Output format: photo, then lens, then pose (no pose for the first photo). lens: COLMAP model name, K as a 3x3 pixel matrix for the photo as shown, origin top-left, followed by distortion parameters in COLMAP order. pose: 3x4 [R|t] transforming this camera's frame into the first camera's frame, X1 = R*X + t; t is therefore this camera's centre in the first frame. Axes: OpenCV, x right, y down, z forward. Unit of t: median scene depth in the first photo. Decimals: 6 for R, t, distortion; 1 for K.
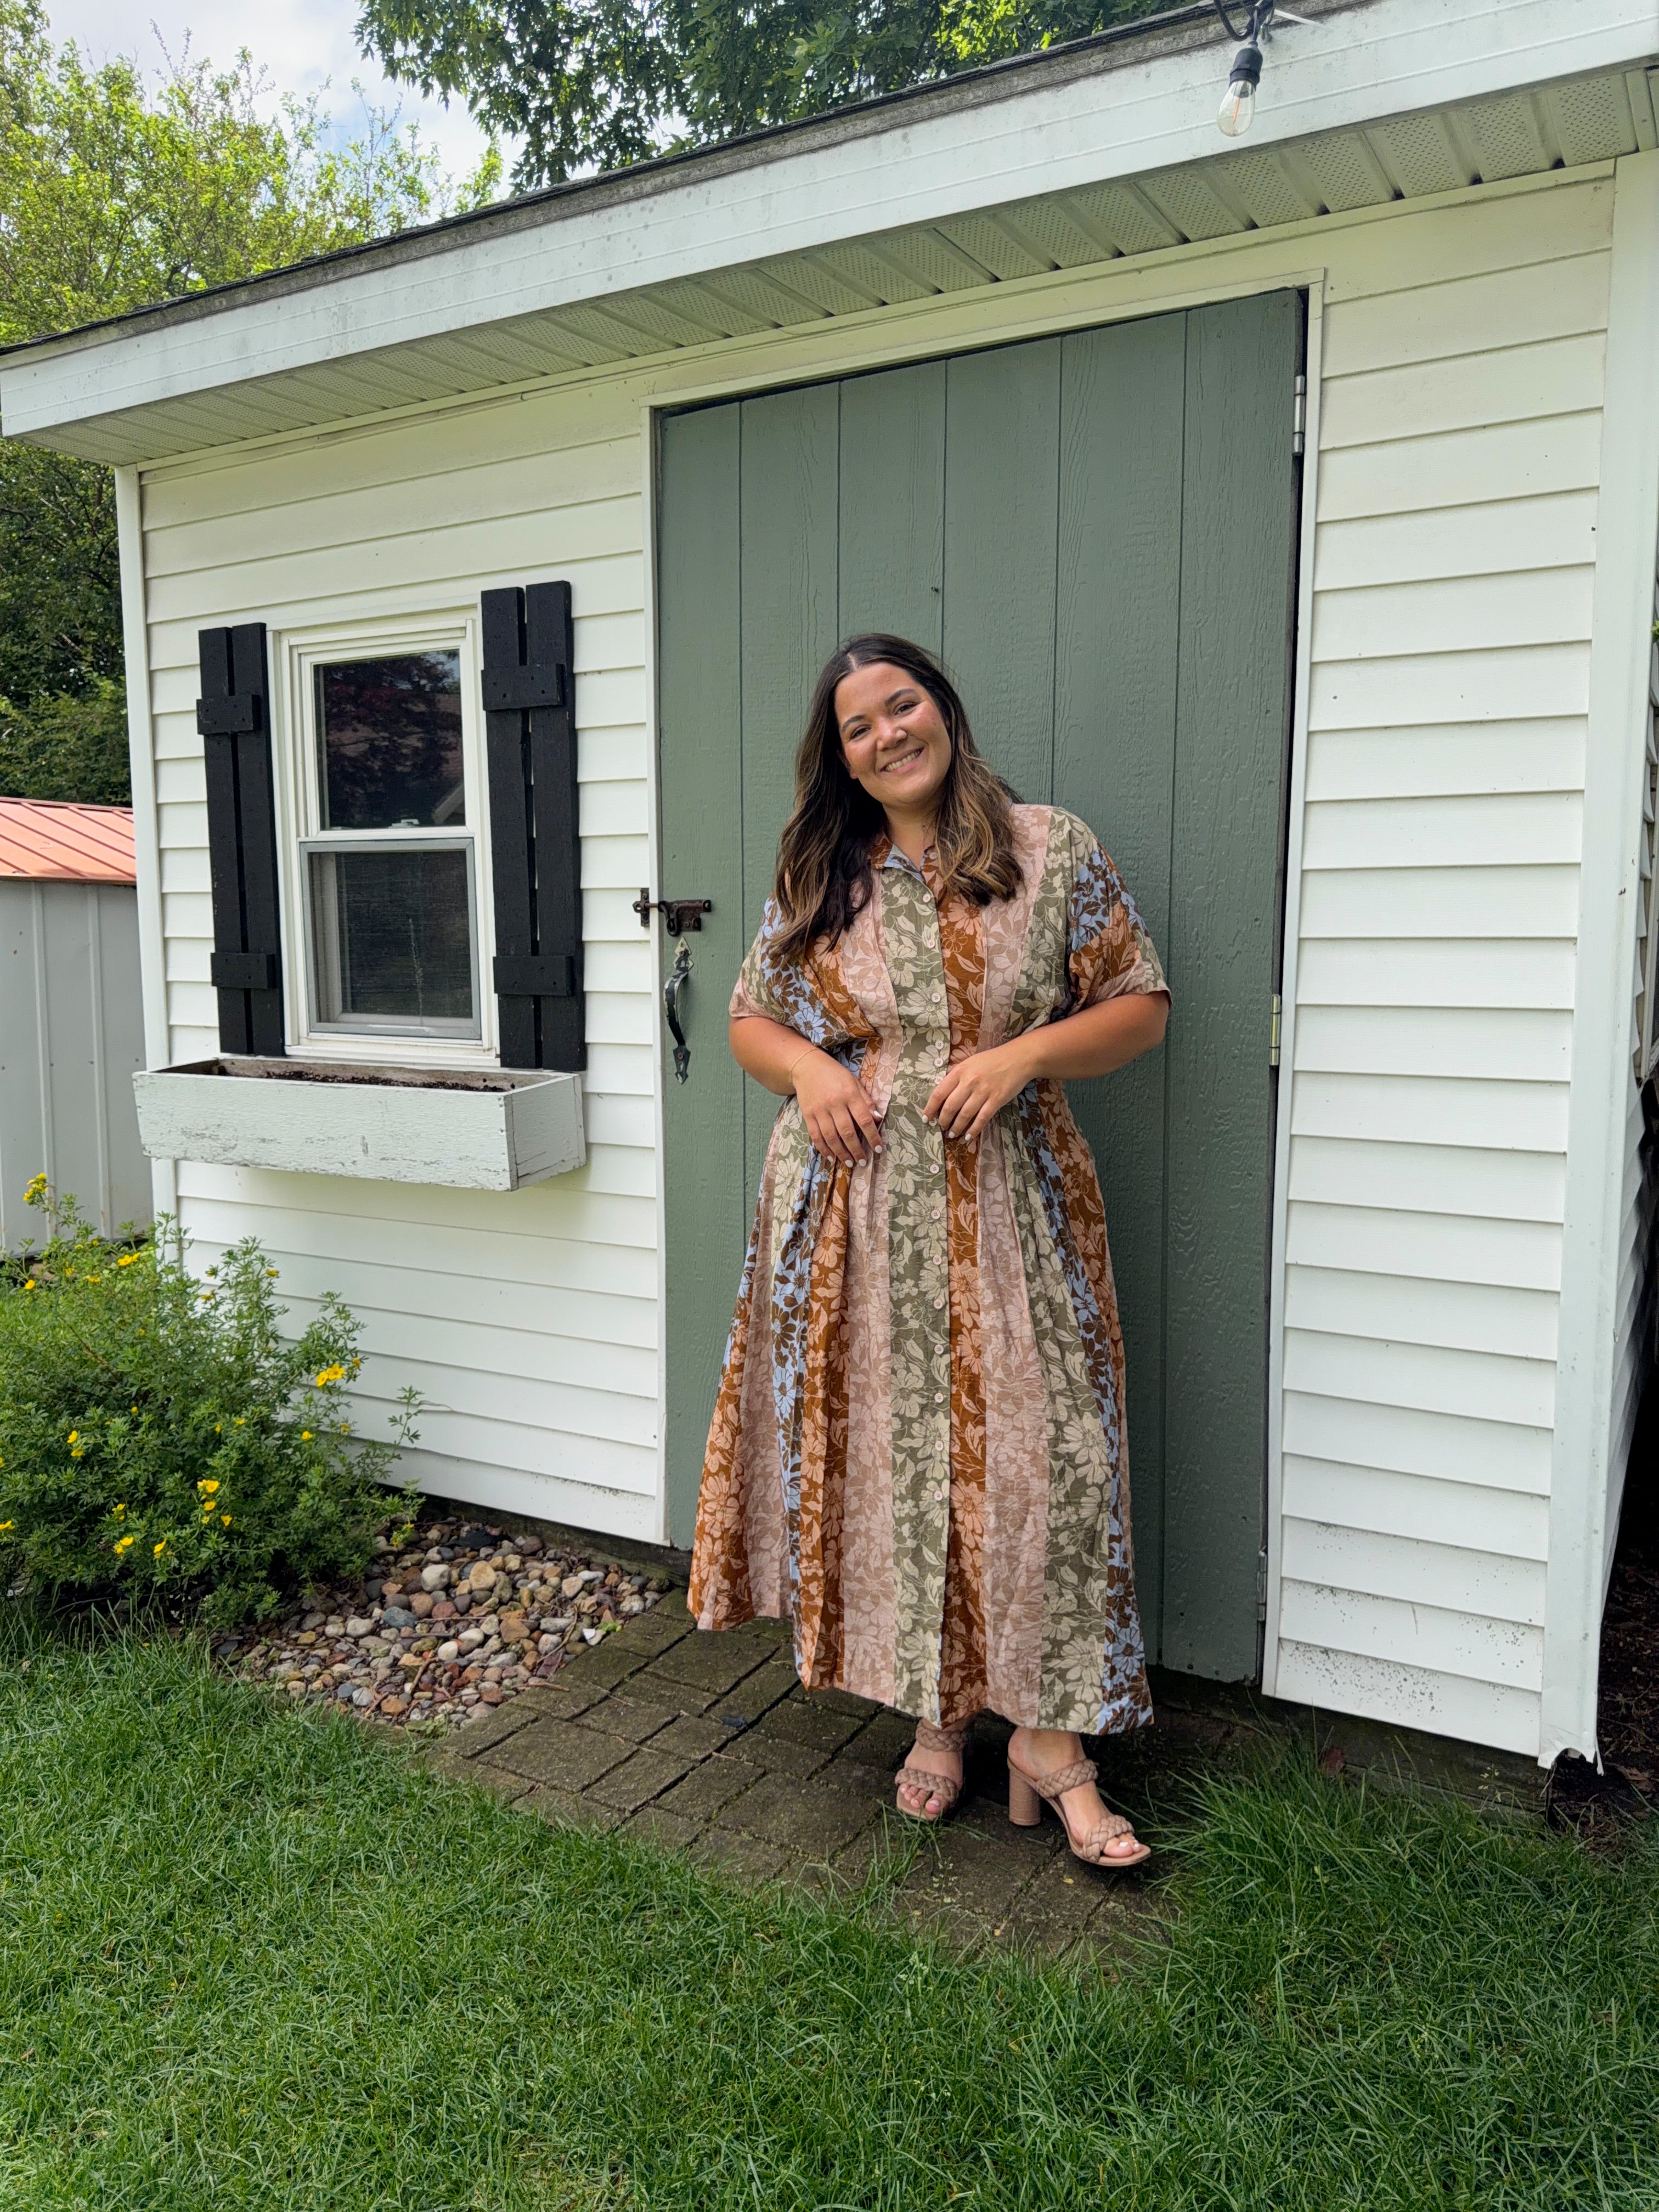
lens RADIAL K [[1595.1, 0, 823.8], [0, 1595.1, 1116.5], [0, 0, 1]] dist [0.010169, -0.015997]
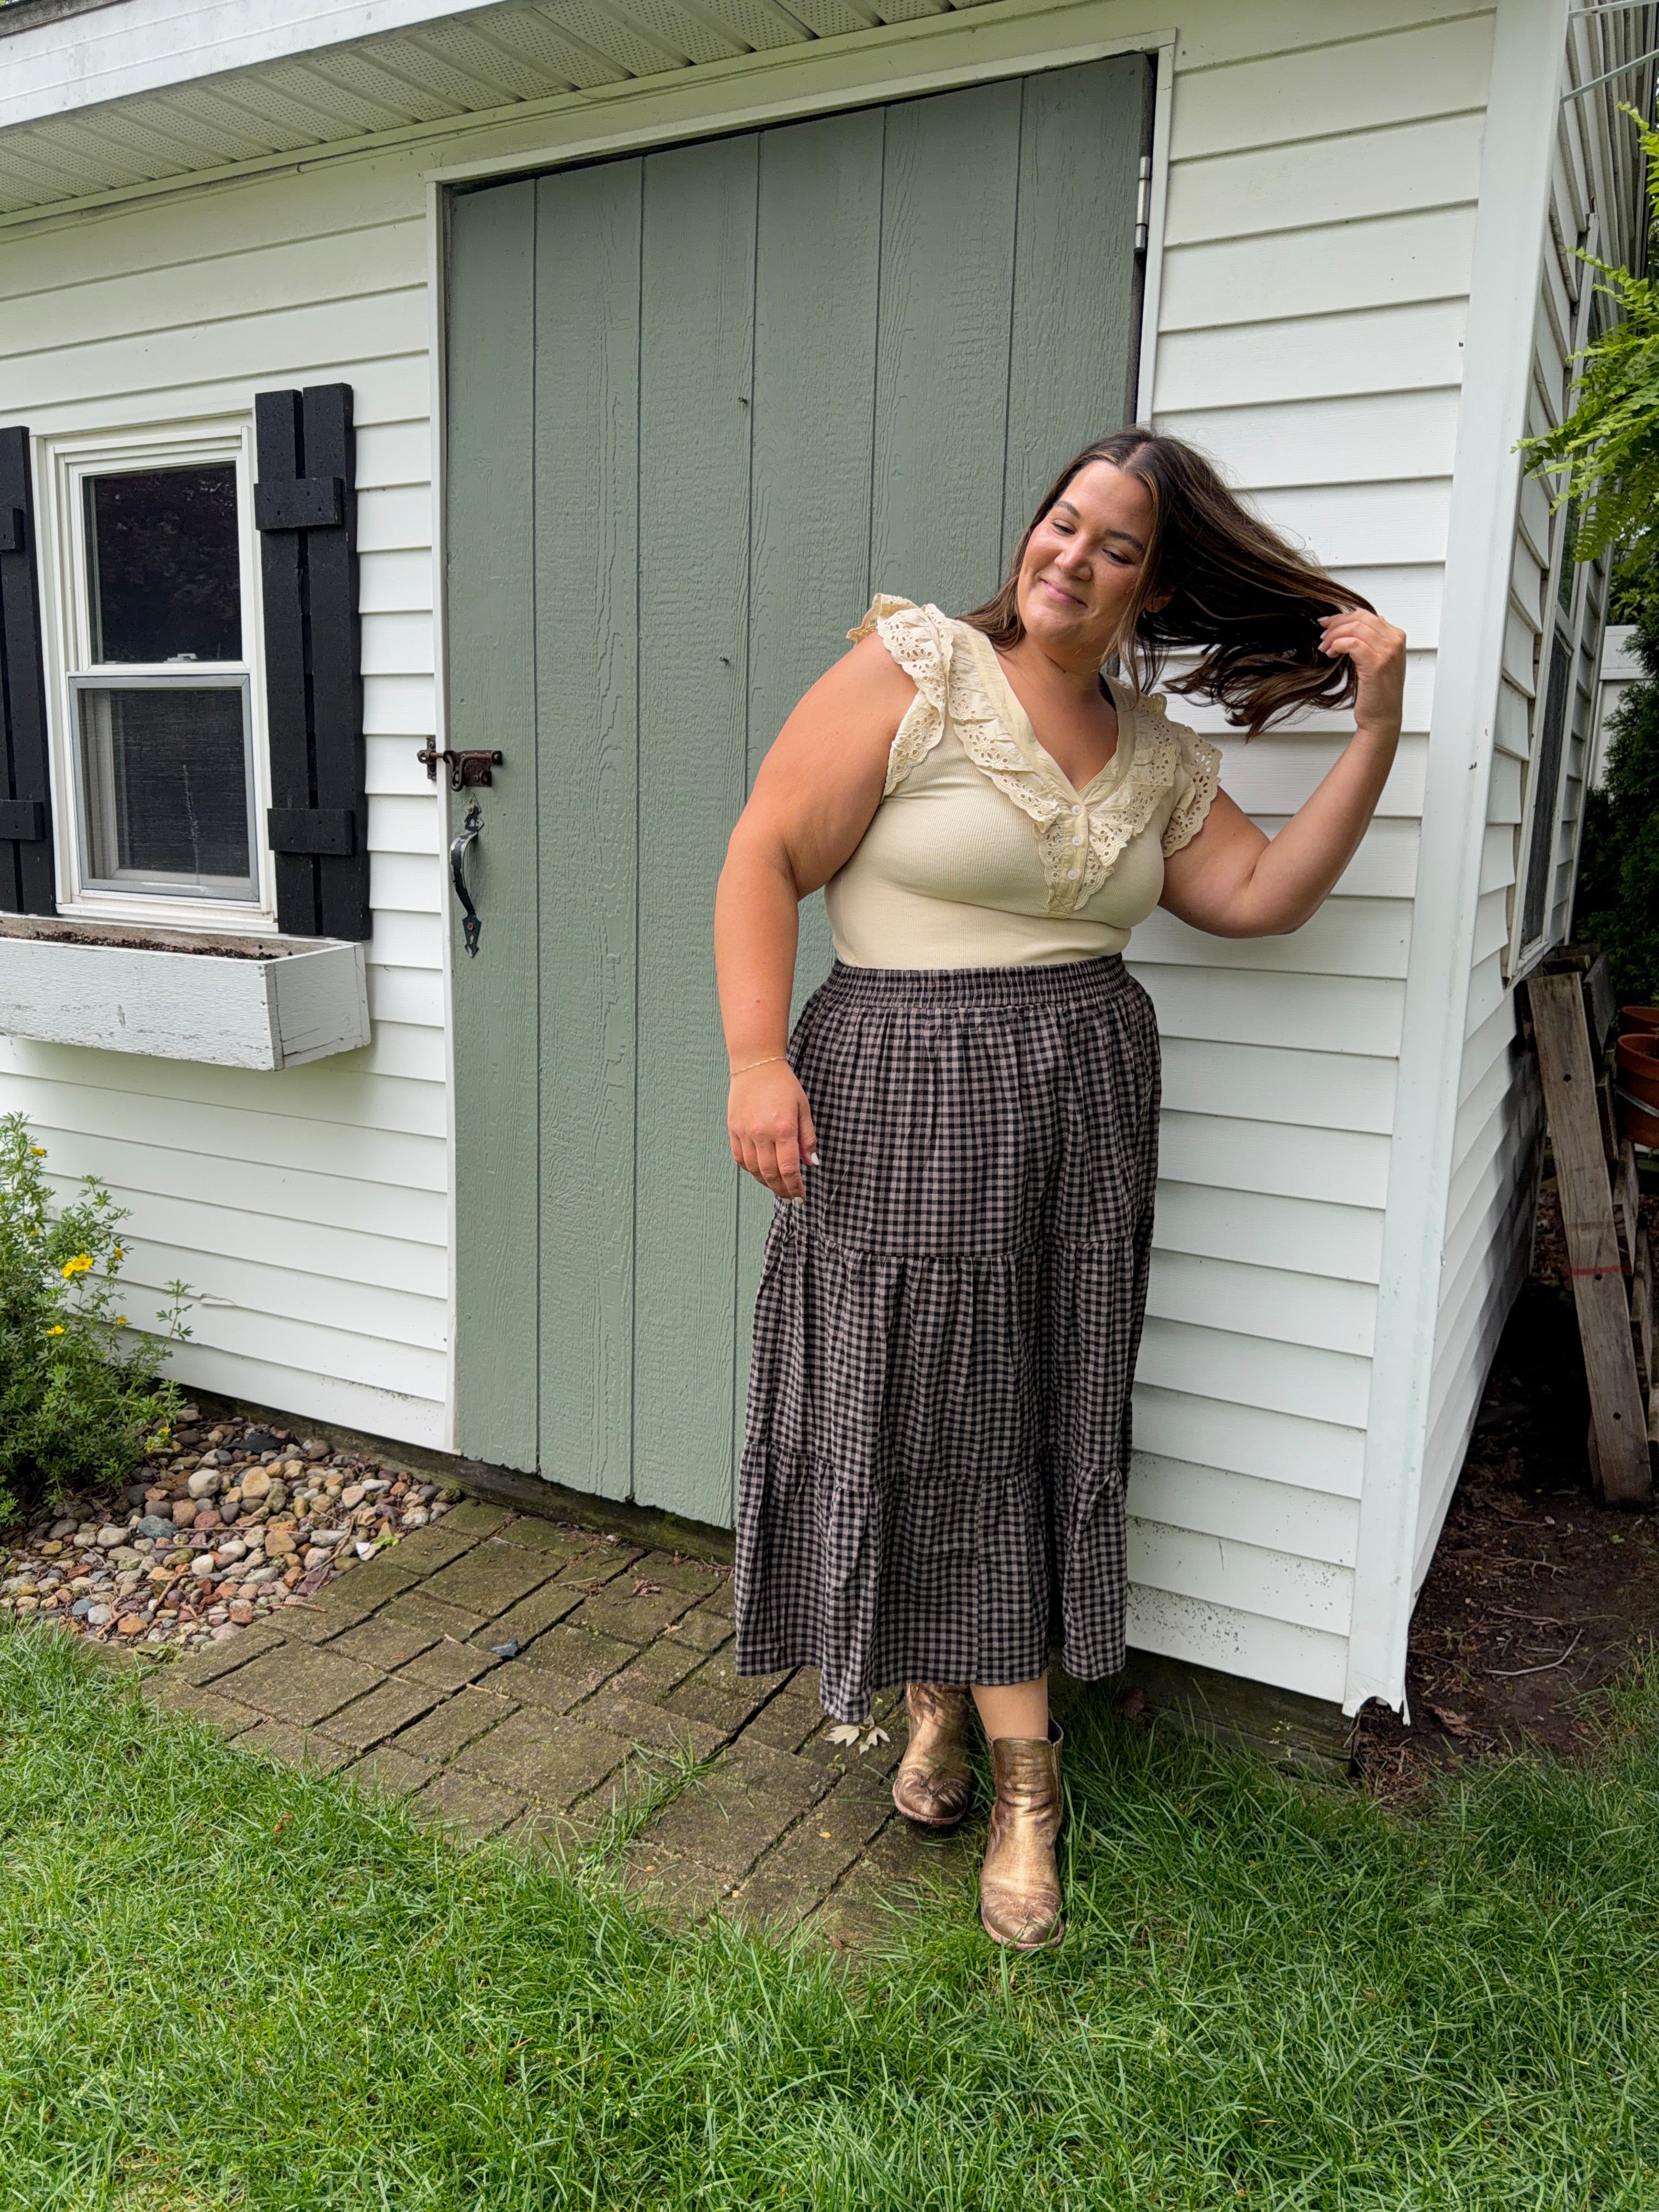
lens RADIAL K [[1595.1, 0, 815.6], [0, 1595.1, 1102.5], [0, 0, 1]] dist [0.010169, -0.015997]
pose [[0.999161, 0.023962, 0.033226, 0.081168], [-0.026067, 0.997582, 0.064419, -0.001192], [-0.031602, -0.065231, 0.997370, 0.083074]]
